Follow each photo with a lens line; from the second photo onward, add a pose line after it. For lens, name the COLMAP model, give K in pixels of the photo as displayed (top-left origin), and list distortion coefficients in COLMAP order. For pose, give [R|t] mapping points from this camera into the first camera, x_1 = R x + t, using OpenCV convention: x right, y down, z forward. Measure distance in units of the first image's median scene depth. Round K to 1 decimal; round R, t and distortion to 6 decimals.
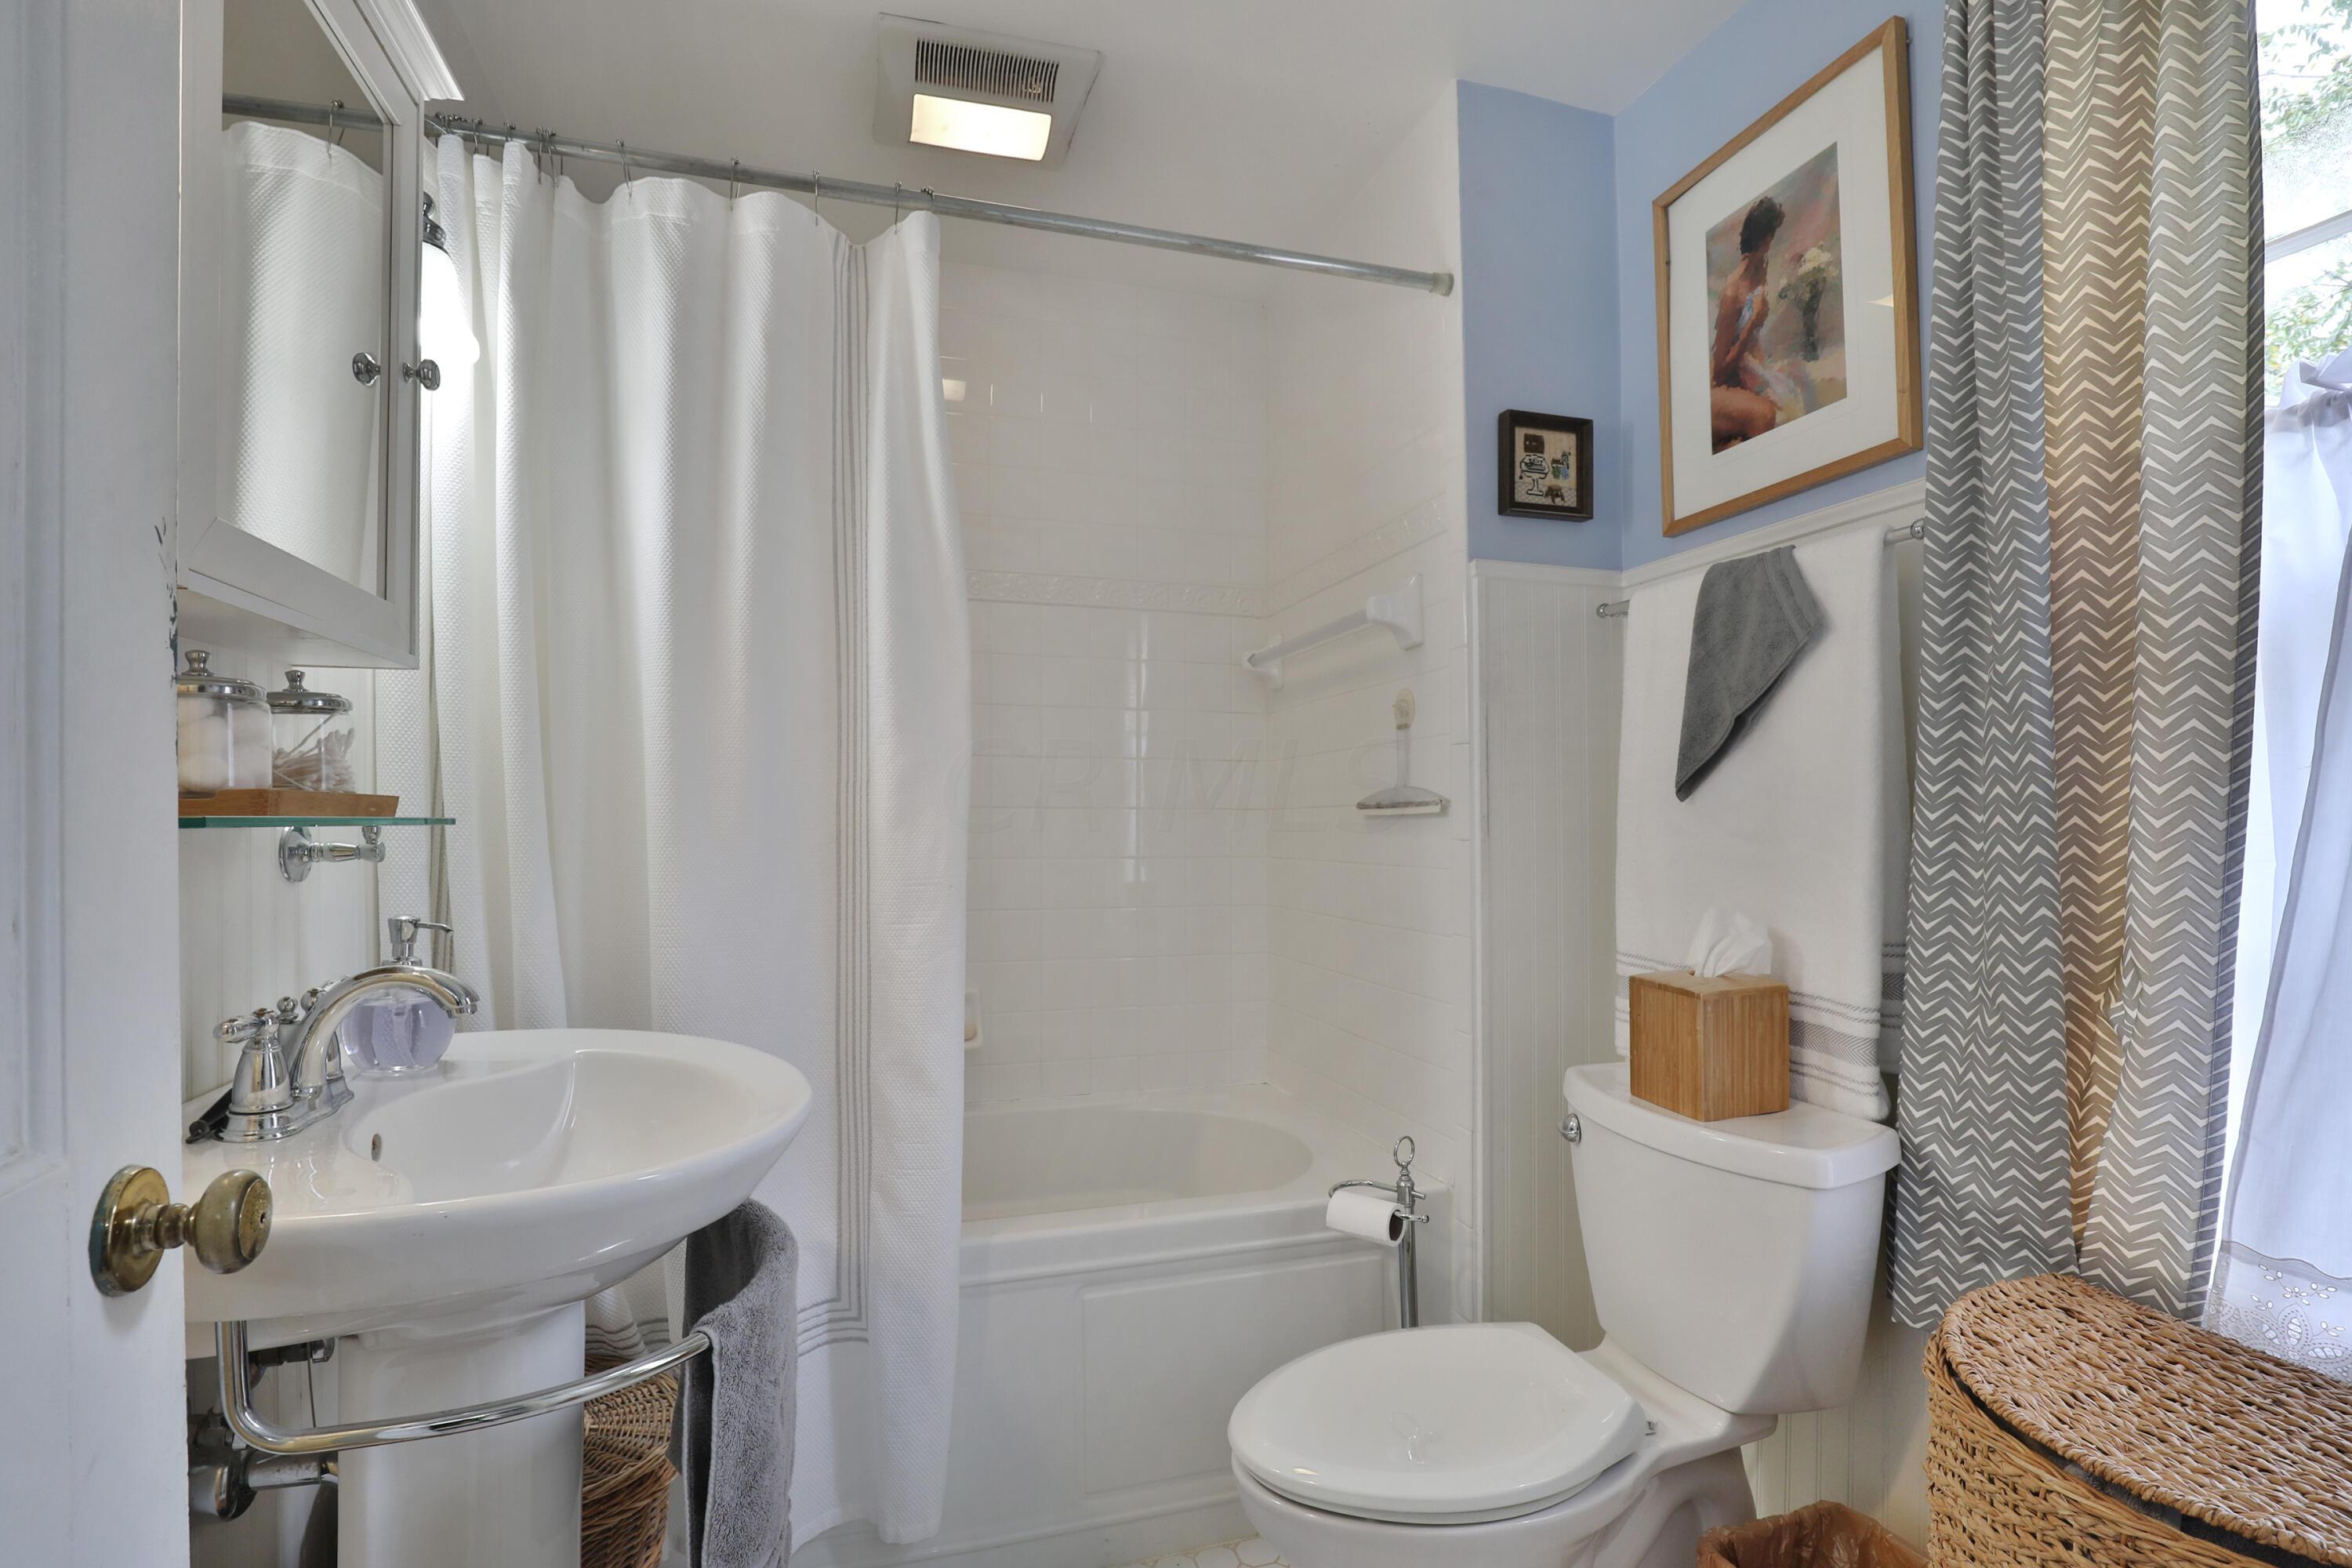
lens RADIAL K [[1138.3, 0, 1171.7], [0, 1138.3, 802.2], [0, 0, 1]] dist [-0.024530, 0.000910]
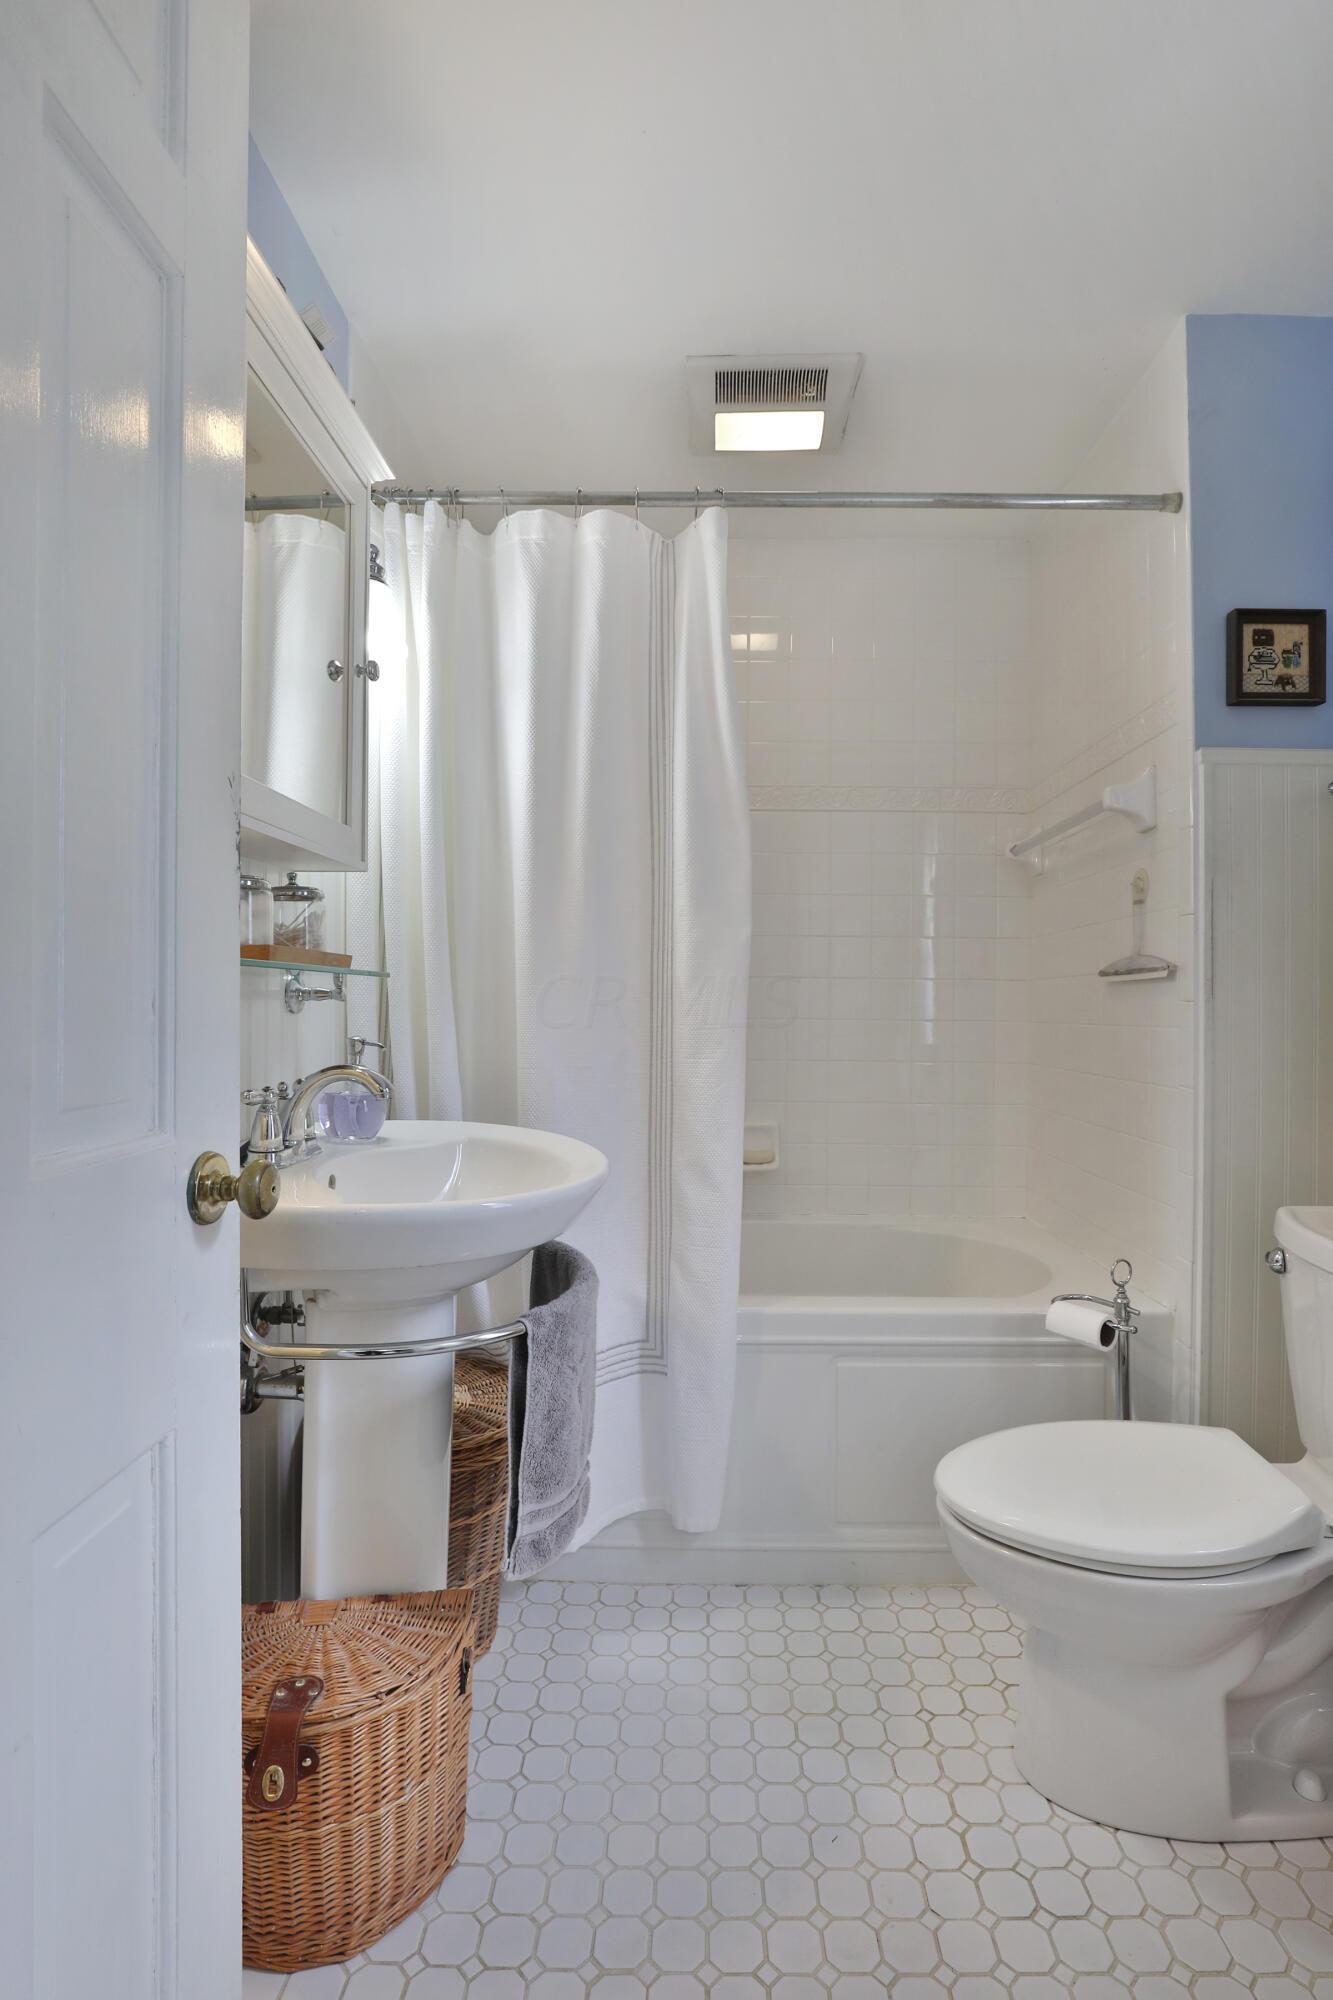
lens RADIAL K [[967.9, 0, 677.4], [0, 967.9, 991.7], [0, 0, 1]] dist [-0.024530, 0.000910]
pose [[0.949696, 0.004992, -0.313132, 0.089016], [-0.003587, 0.999981, 0.005063, 0.024691], [0.313151, -0.003685, 0.949696, -0.058544]]
